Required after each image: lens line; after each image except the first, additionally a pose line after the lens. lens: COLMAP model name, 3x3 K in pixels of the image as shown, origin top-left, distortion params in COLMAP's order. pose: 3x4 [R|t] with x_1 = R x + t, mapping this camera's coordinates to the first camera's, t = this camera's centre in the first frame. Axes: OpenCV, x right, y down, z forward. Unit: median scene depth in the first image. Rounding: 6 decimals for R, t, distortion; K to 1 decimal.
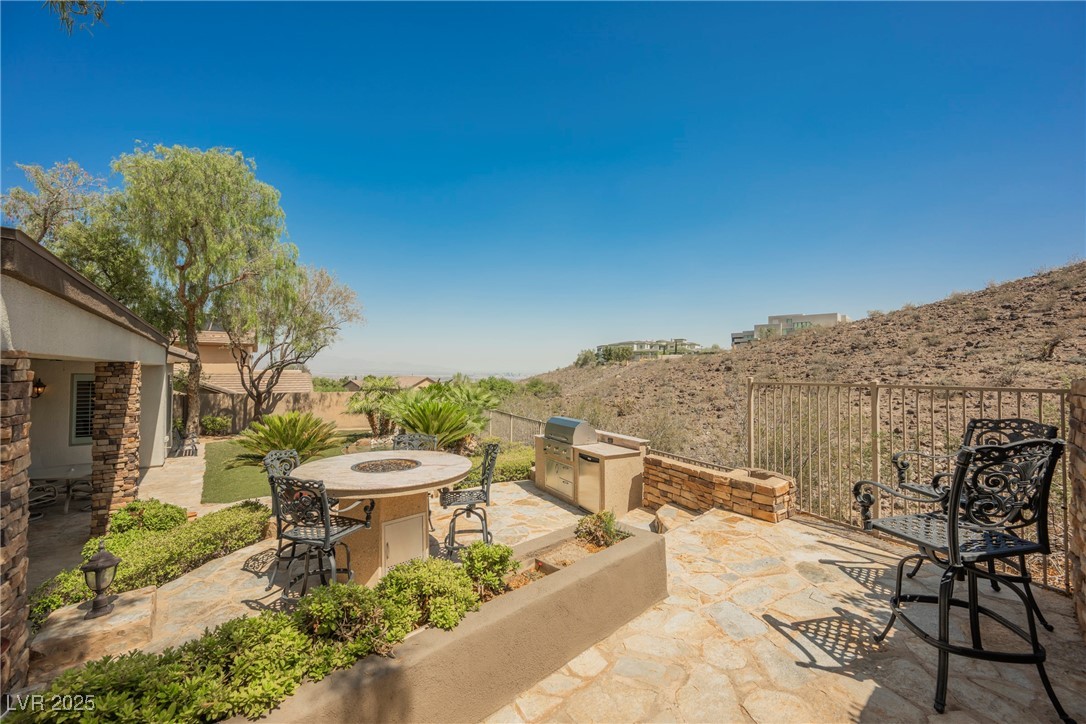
lens RADIAL K [[422.1, 0, 543.0], [0, 422.1, 362.0], [0, 0, 1]] dist [-0.001913, 0.000163]
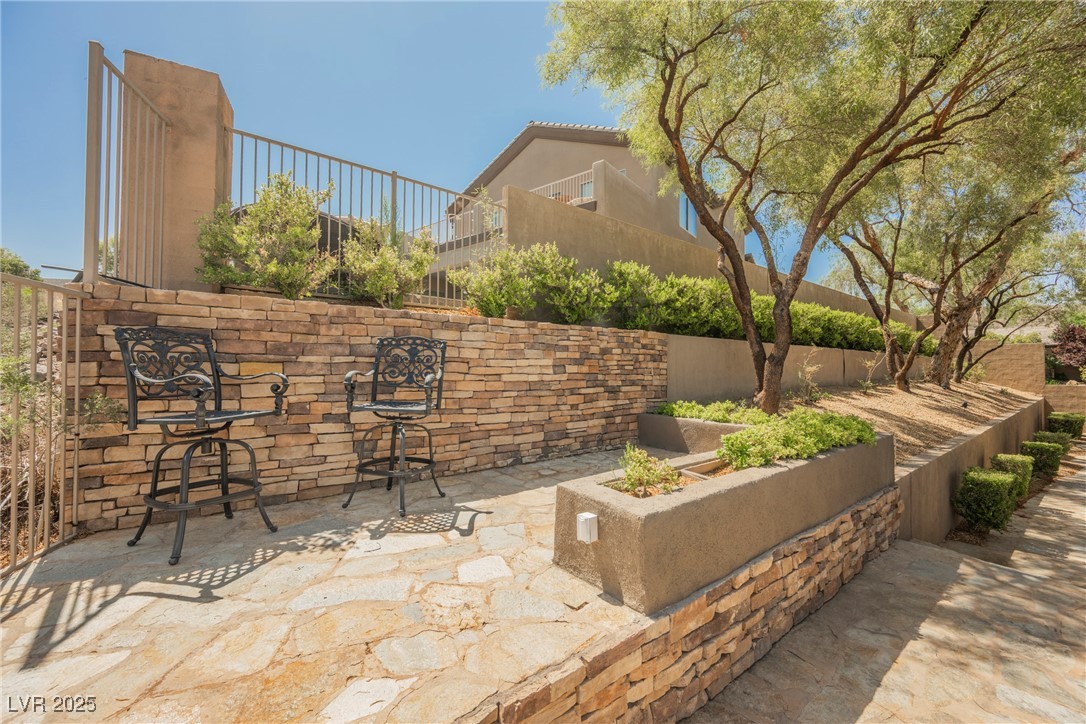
lens RADIAL K [[428.3, 0, 546.2], [0, 428.3, 362.3], [0, 0, 1]] dist [-0.001299, -0.000007]
pose [[-0.995643, -0.003301, 0.093183, 0.049627], [-0.007920, 0.998756, -0.049234, 0.049667], [-0.092905, -0.049757, -0.994431, 0.369574]]
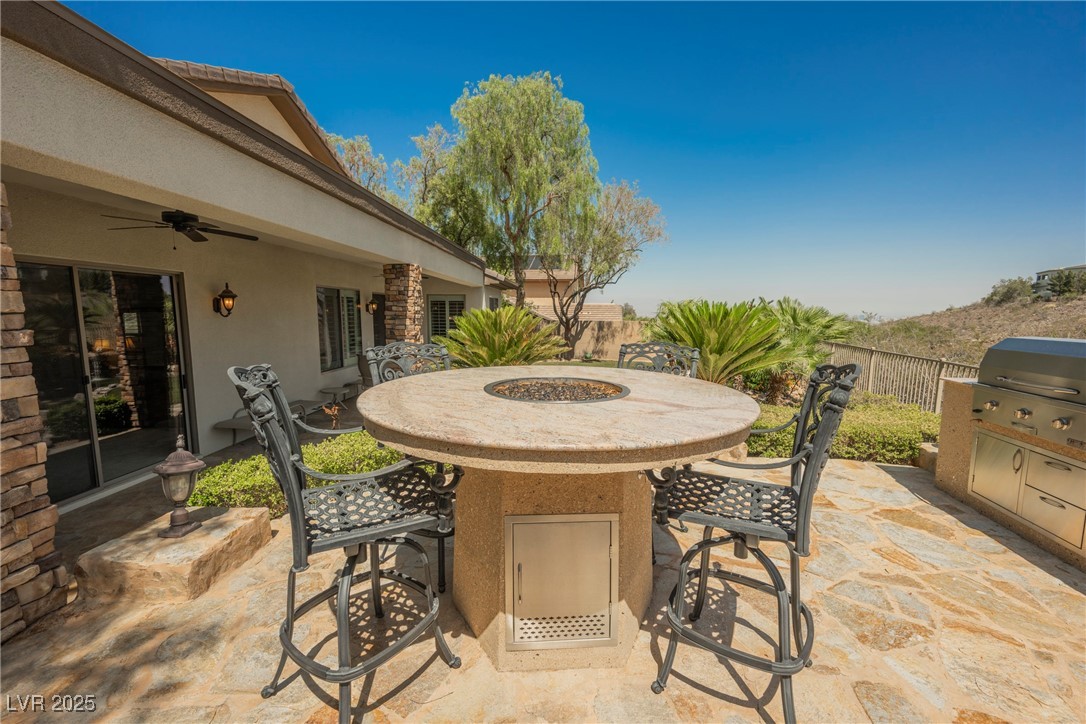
lens RADIAL K [[428.3, 0, 546.2], [0, 428.3, 362.3], [0, 0, 1]] dist [-0.001299, -0.000007]
pose [[0.754511, 0.073520, -0.652156, -0.024034], [0.015336, 0.991459, 0.129514, 0.049258], [0.656108, -0.107721, 0.746939, 0.203592]]
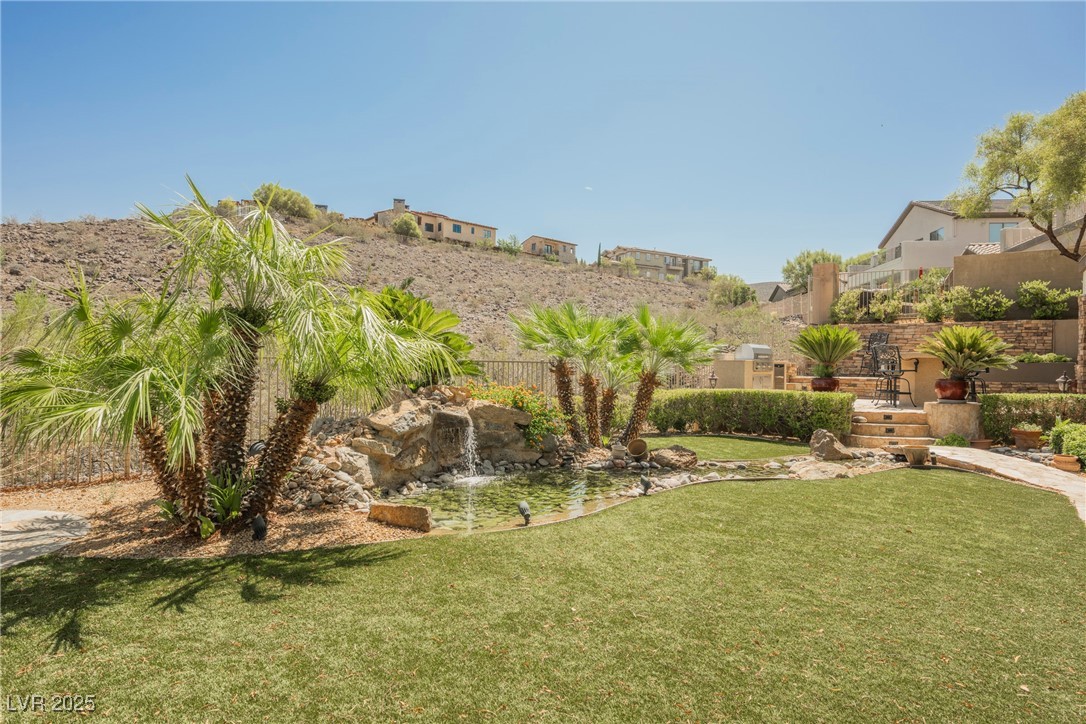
lens RADIAL K [[587.4, 0, 543.0], [0, 587.4, 362.0], [0, 0, 1]] dist [0.000050, -0.000519]
pose [[-0.265060, -0.003697, 0.964225, -0.801232], [-0.037501, 0.999276, -0.006477, 0.114775], [-0.963502, -0.037877, -0.265007, 1.085917]]
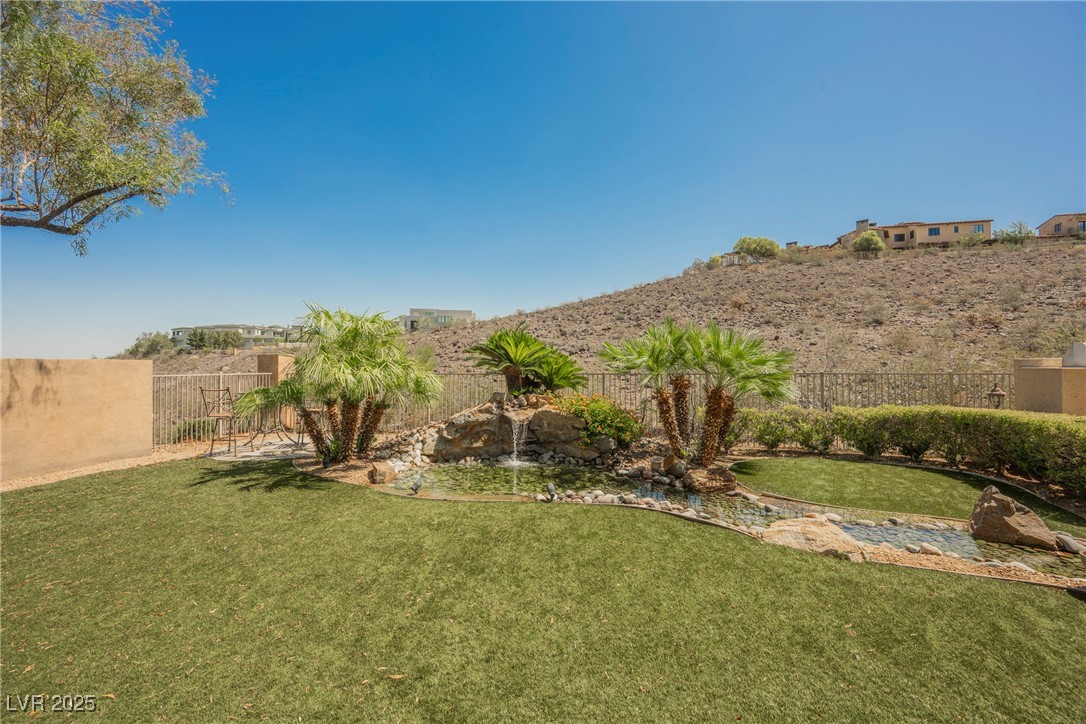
lens RADIAL K [[422.3, 0, 545.5], [0, 422.3, 363.5], [0, 0, 1]] dist [-0.001107, -0.000109]
pose [[0.626728, -0.003857, 0.779228, -0.678287], [-0.012054, 0.999820, 0.014643, 0.089154], [-0.779145, -0.018570, 0.626569, 0.688758]]
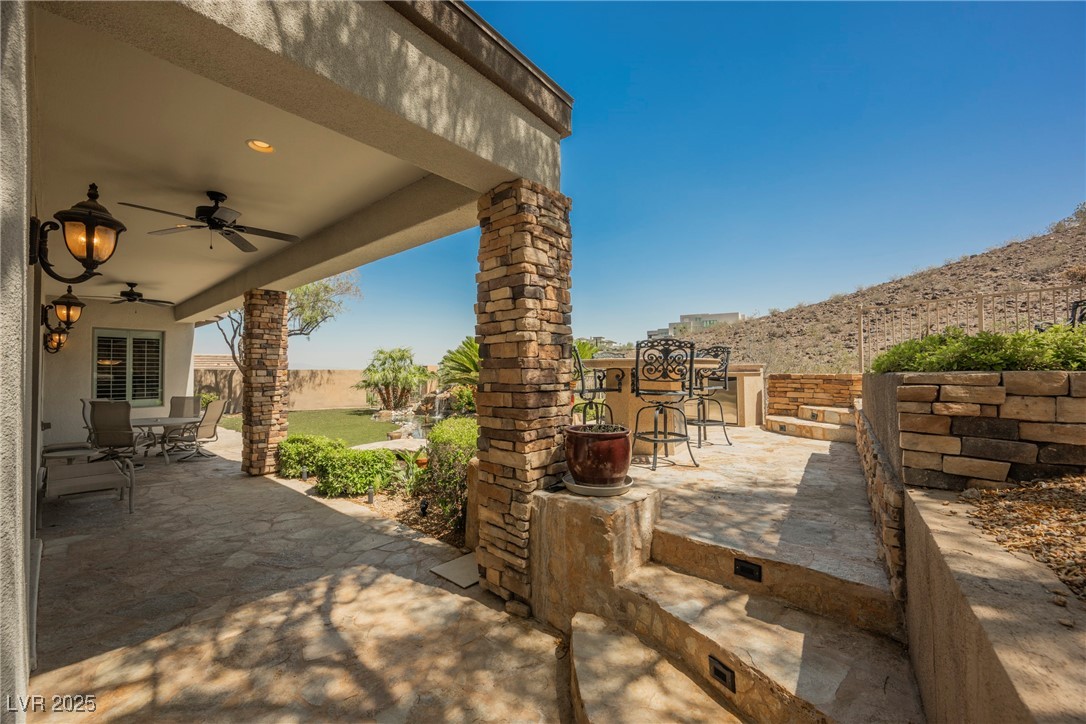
lens RADIAL K [[421.8, 0, 544.6], [0, 421.8, 362.7], [0, 0, 1]] dist [-0.000918, -0.000241]
pose [[0.979920, -0.008118, 0.199226, -0.275006], [0.007548, 0.999965, 0.003619, 0.076782], [-0.199248, -0.002042, 0.979947, -0.031445]]
